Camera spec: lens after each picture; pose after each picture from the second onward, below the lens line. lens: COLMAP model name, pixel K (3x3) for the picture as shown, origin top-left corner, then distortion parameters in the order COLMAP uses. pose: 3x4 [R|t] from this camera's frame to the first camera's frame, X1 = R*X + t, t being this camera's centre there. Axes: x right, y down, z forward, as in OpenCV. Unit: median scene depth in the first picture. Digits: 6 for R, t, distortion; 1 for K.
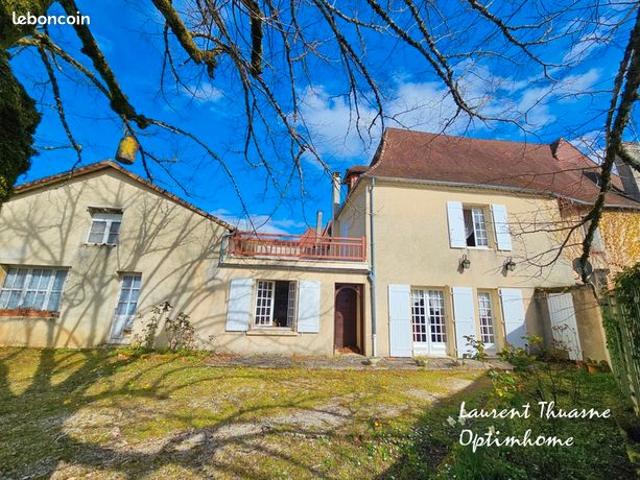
lens RADIAL K [[263.8, 0, 320.2], [0, 263.8, 238.8], [0, 0, 1]] dist [-0.020516, 0.000224]
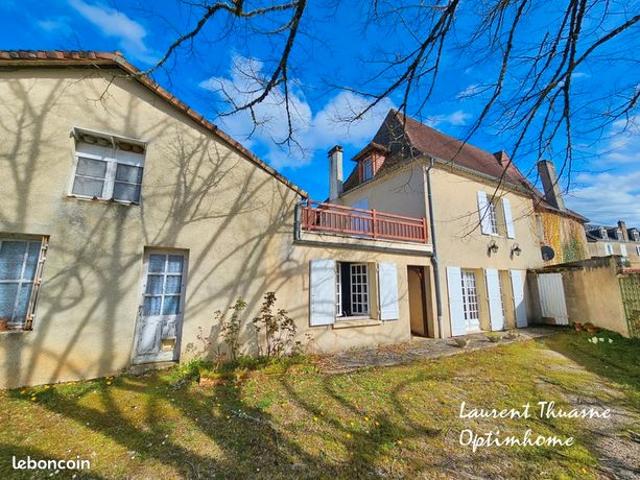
lens RADIAL K [[263.8, 0, 320.1], [0, 263.8, 241.3], [0, 0, 1]] dist [-0.020516, 0.000224]
pose [[0.922691, 0.035664, 0.383886, -0.611438], [-0.064565, 0.995944, 0.062659, 0.045847], [-0.380095, -0.082601, 0.921252, 0.275056]]
